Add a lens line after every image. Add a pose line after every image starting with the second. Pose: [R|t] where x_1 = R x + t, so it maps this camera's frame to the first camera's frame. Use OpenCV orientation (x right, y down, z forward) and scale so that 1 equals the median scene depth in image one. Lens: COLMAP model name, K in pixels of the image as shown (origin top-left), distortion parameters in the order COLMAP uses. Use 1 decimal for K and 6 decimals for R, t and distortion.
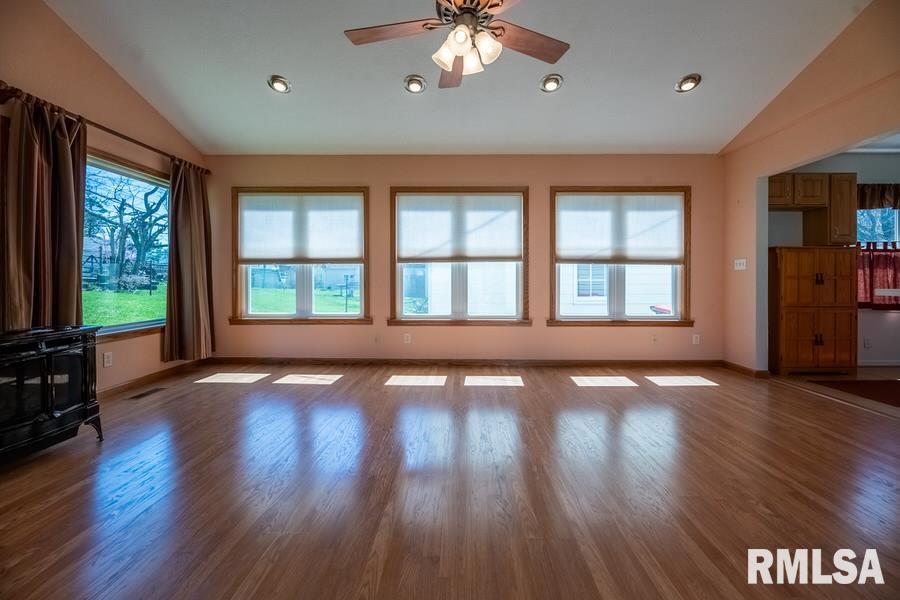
lens RADIAL K [[359.1, 0, 454.5], [0, 359.1, 279.5], [0, 0, 1]] dist [-0.001140, -0.000115]
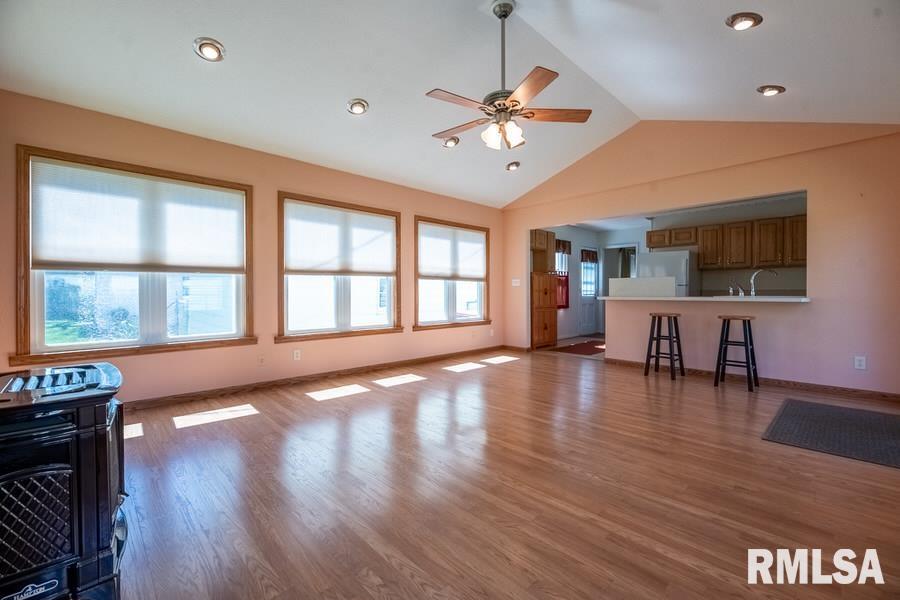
lens RADIAL K [[382.1, 0, 446.6], [0, 382.1, 292.9], [0, 0, 1]] dist [-0.001002, -0.000198]
pose [[0.716362, -0.002842, 0.697723, -0.545927], [0.001397, 0.999996, 0.002638, -0.001264], [-0.697728, -0.000915, 0.716362, 0.008112]]
